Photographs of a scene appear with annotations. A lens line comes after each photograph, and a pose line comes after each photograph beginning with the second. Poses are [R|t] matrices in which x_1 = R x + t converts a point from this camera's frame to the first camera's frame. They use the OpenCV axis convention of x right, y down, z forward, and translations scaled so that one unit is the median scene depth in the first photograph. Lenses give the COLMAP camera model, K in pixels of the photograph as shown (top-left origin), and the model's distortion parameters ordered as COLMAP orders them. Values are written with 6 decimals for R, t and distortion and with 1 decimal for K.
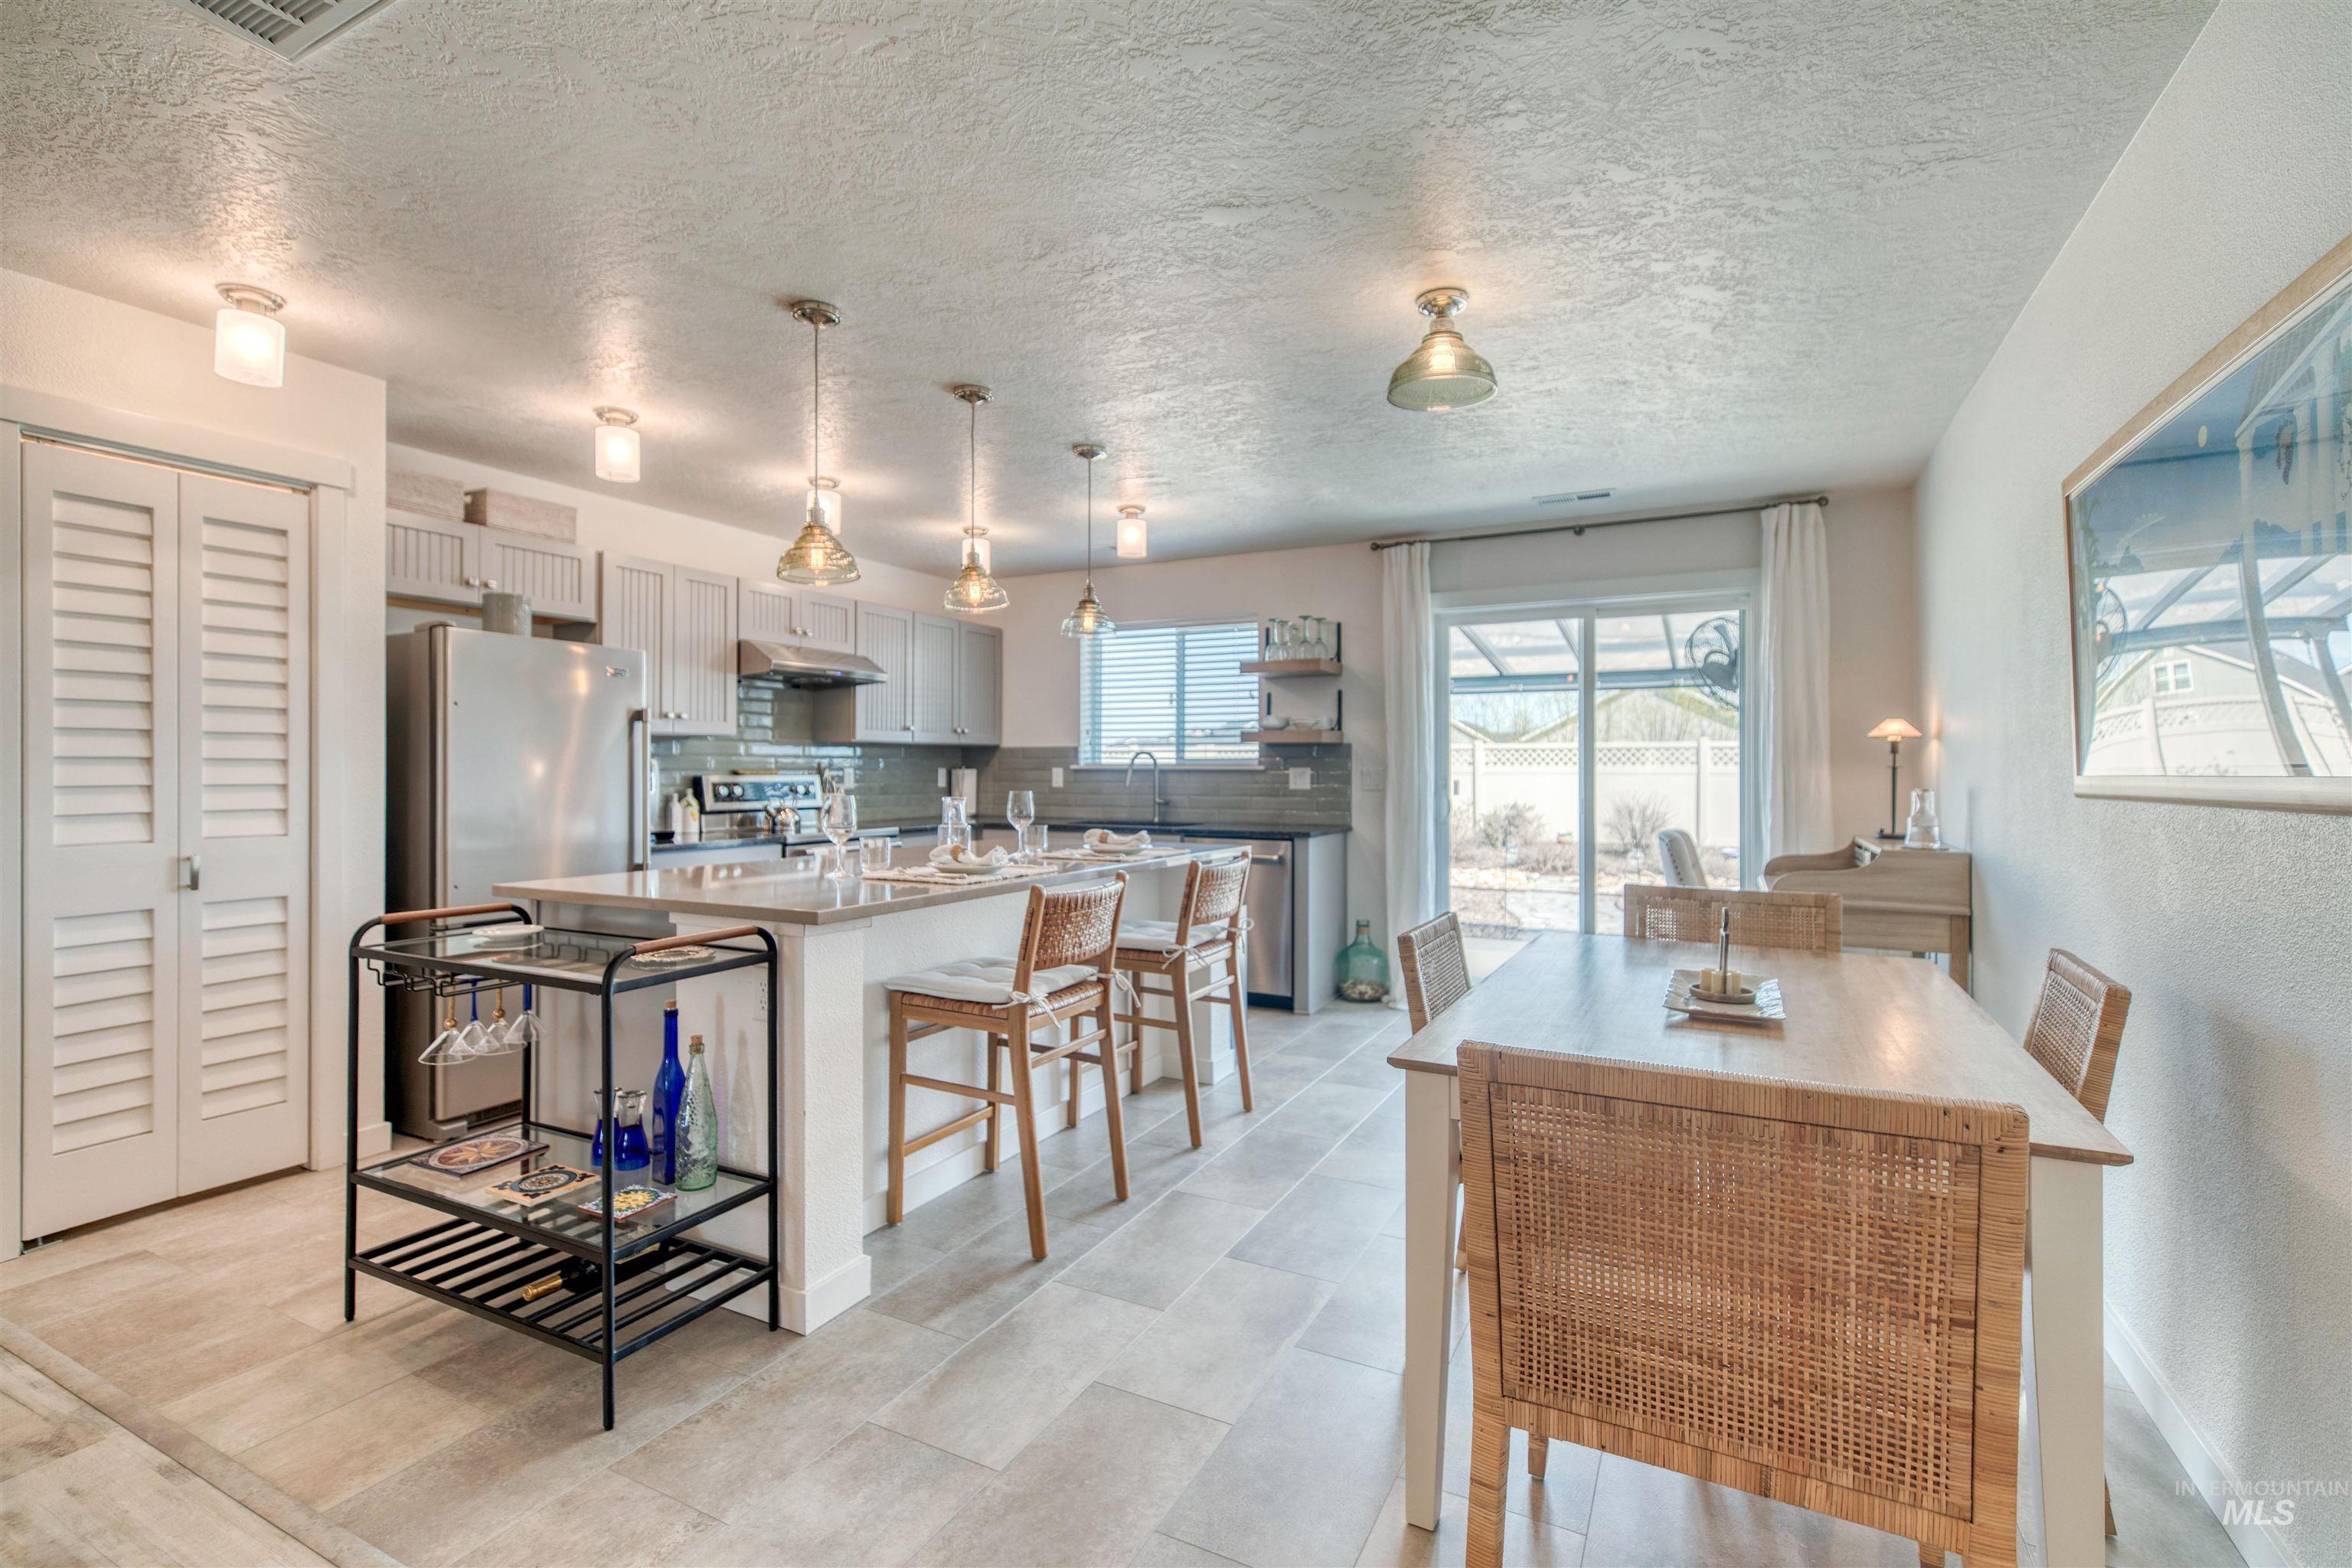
lens RADIAL K [[1069.8, 0, 1182.0], [0, 1069.8, 770.4], [0, 0, 1]] dist [0.006627, -0.000863]
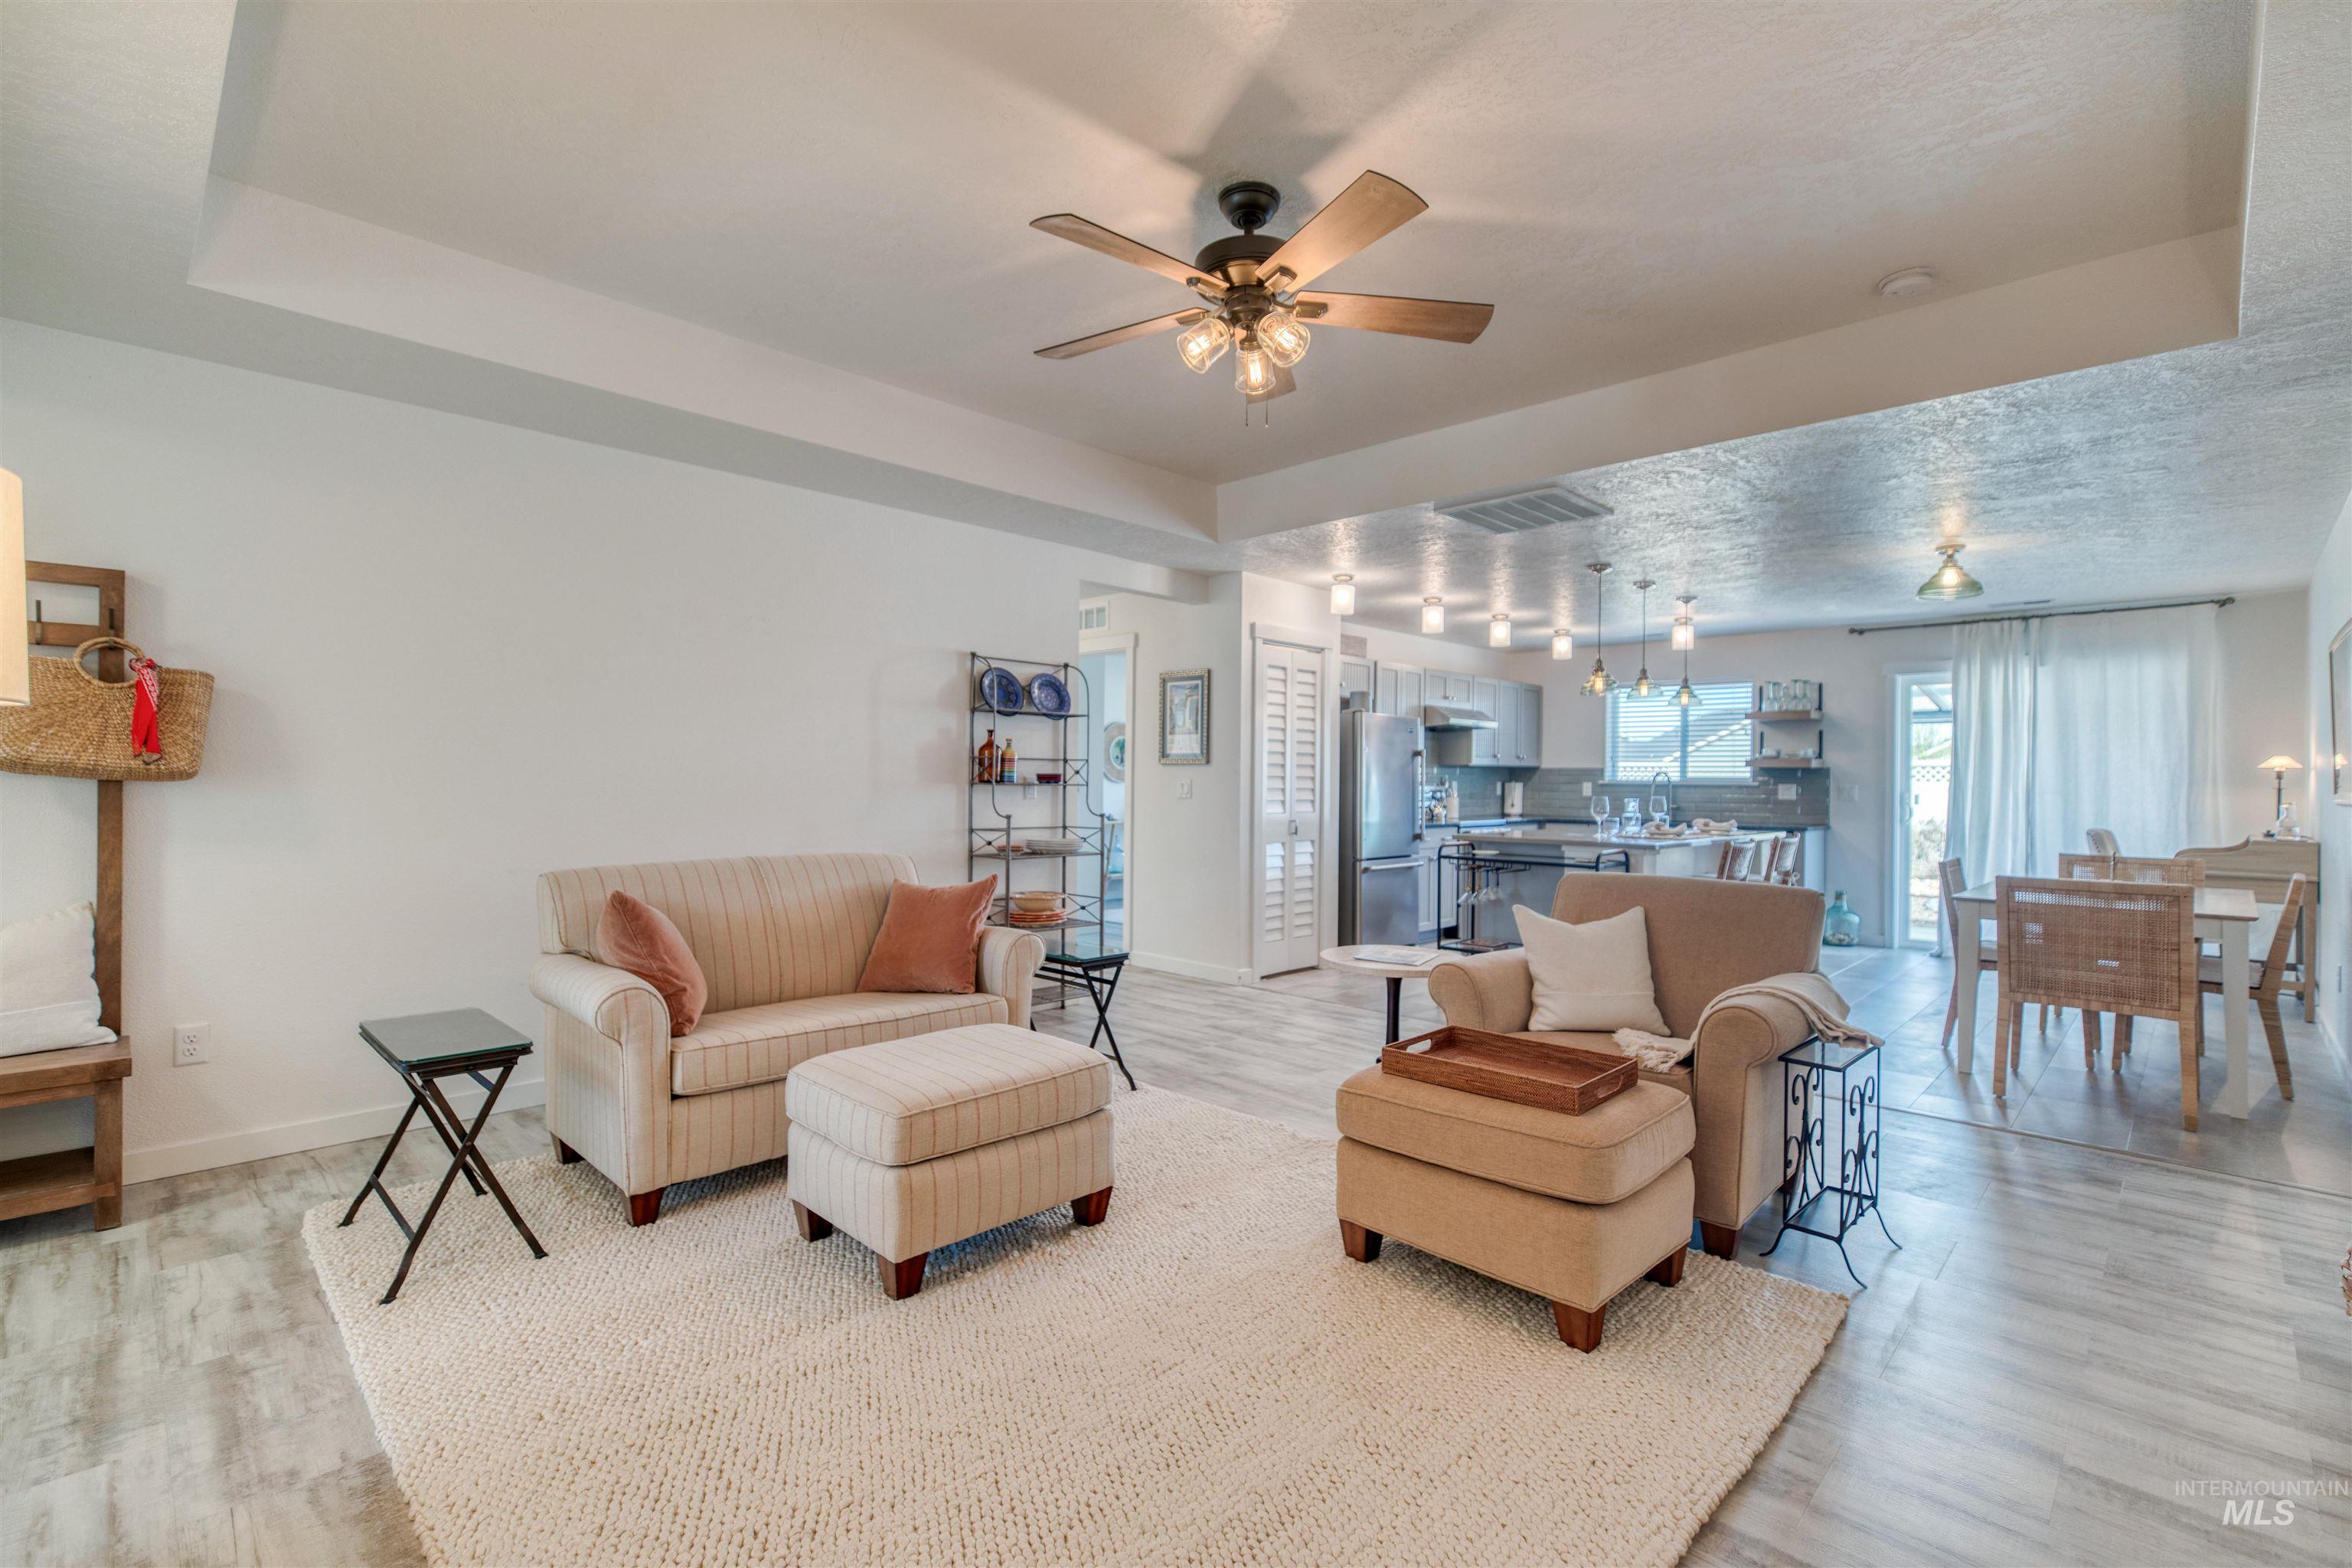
lens RADIAL K [[1069.8, 0, 1217.6], [0, 1069.8, 779.0], [0, 0, 1]] dist [0.006627, -0.000863]
pose [[0.964203, 0.005935, -0.265098, -0.313272], [-0.006674, 0.999976, -0.001887, -0.002808], [0.265080, 0.003589, 0.964220, -0.742362]]
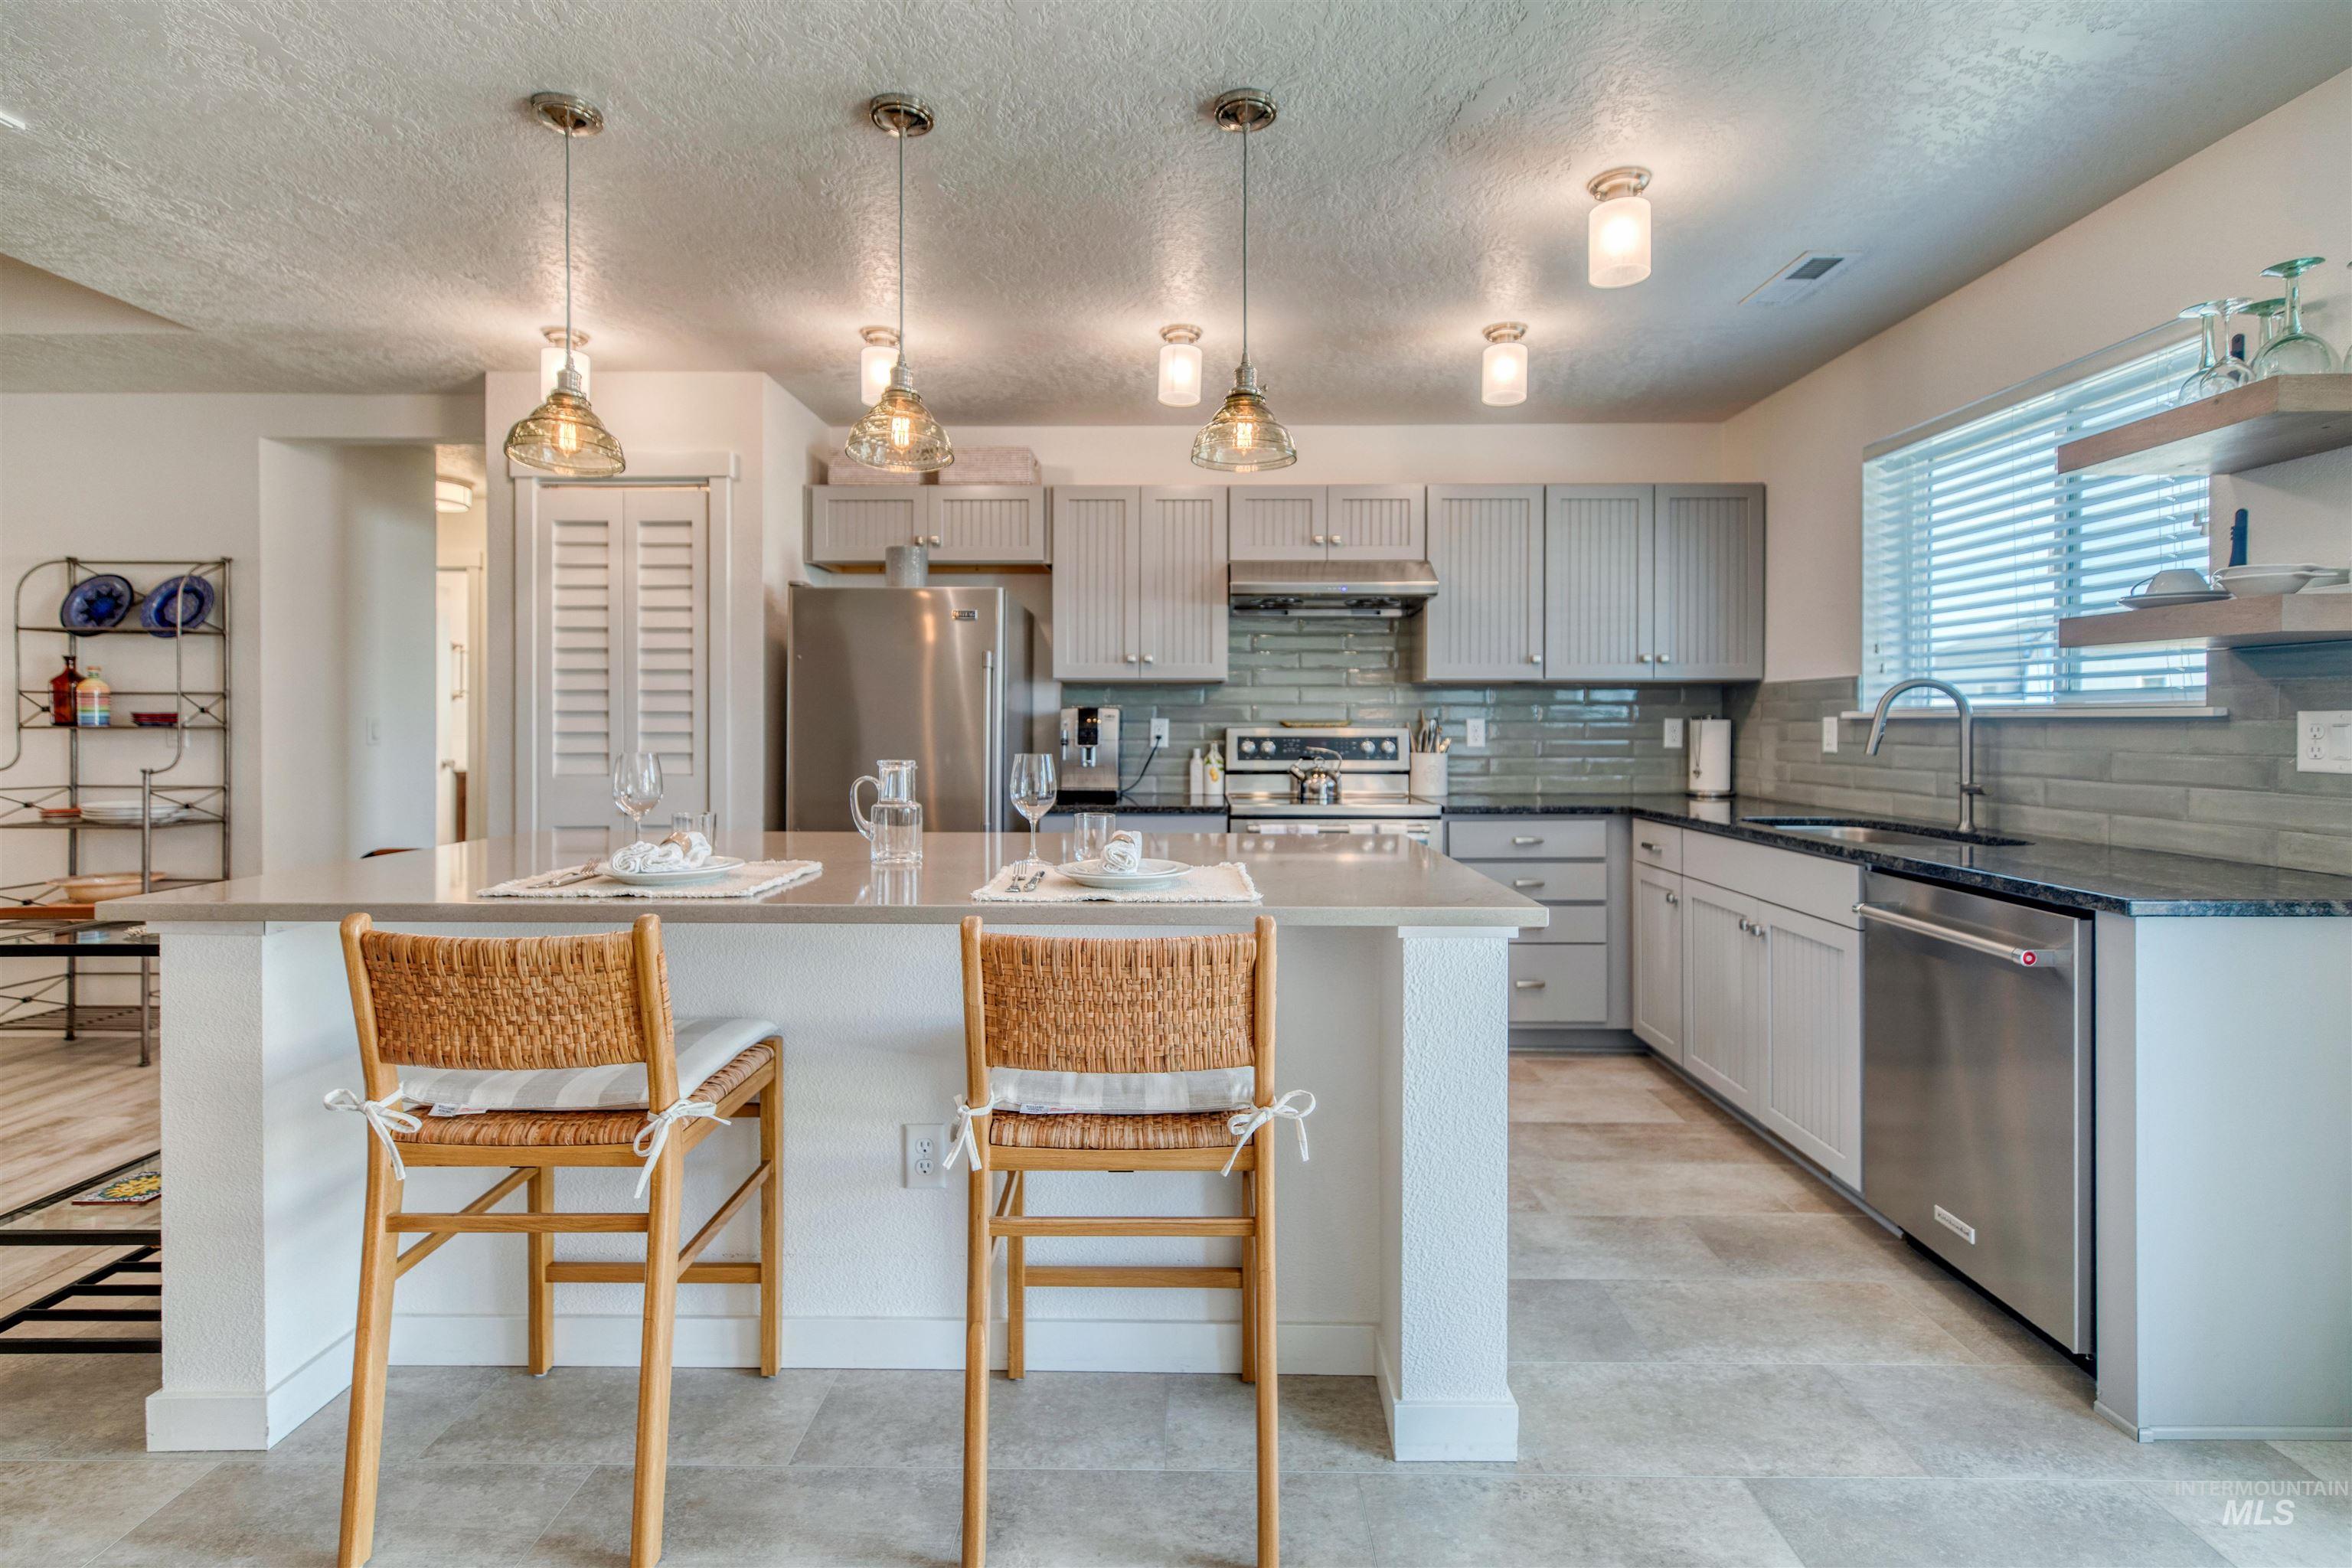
lens RADIAL K [[1069.8, 0, 1163.6], [0, 1069.8, 732.1], [0, 0, 1]] dist [0.006627, -0.000863]
pose [[0.440746, 0.006451, -0.897609, 0.329014], [-0.000570, 0.999976, 0.006907, 0.002661], [0.897632, -0.002532, 0.440739, 0.655901]]
